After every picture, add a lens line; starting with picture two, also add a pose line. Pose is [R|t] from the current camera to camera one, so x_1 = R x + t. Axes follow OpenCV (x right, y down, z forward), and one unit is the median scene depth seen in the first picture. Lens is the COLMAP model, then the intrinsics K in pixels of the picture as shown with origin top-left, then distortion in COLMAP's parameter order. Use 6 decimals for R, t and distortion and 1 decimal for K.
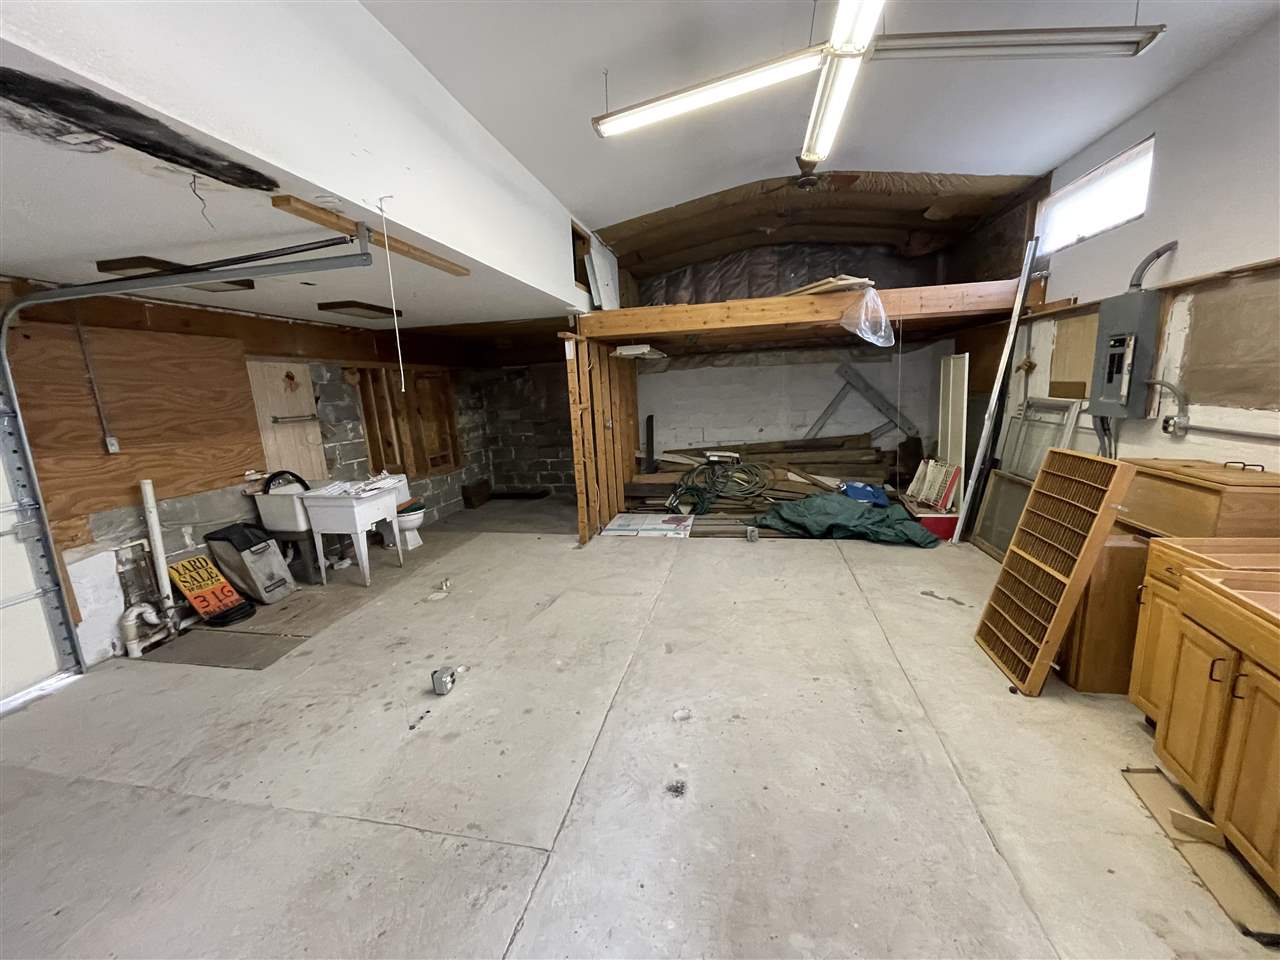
lens RADIAL K [[515.7, 0, 637.2], [0, 515.7, 479.9], [0, 0, 1]] dist [0.002633, -0.002838]
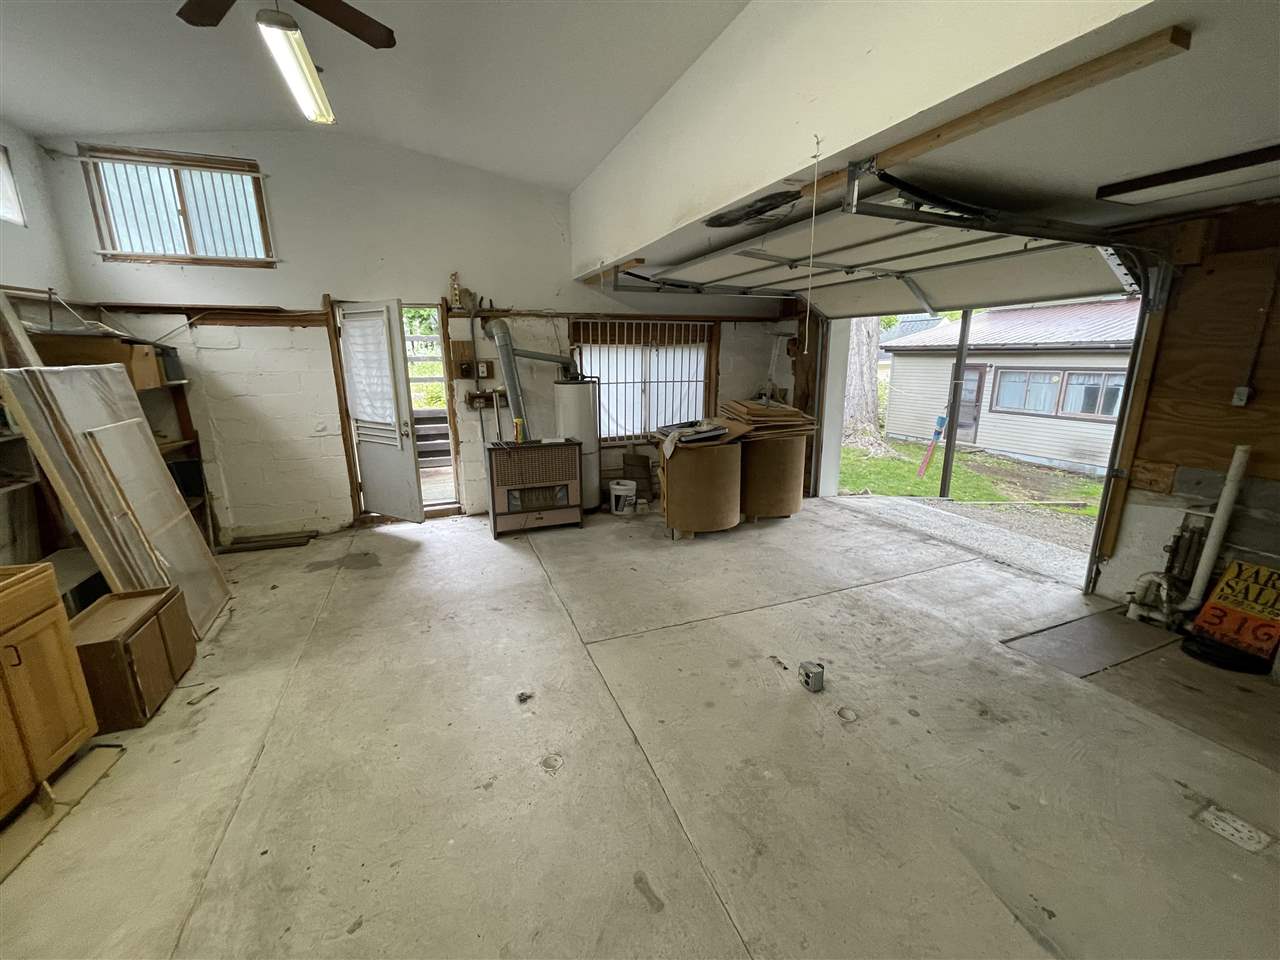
lens RADIAL K [[515.7, 0, 637.2], [0, 515.7, 479.9], [0, 0, 1]] dist [0.002633, -0.002838]
pose [[-0.832151, 0.182871, -0.523530, 0.285989], [-0.052327, 0.913957, 0.402423, -0.269196], [0.552075, 0.362271, -0.750981, 1.344502]]
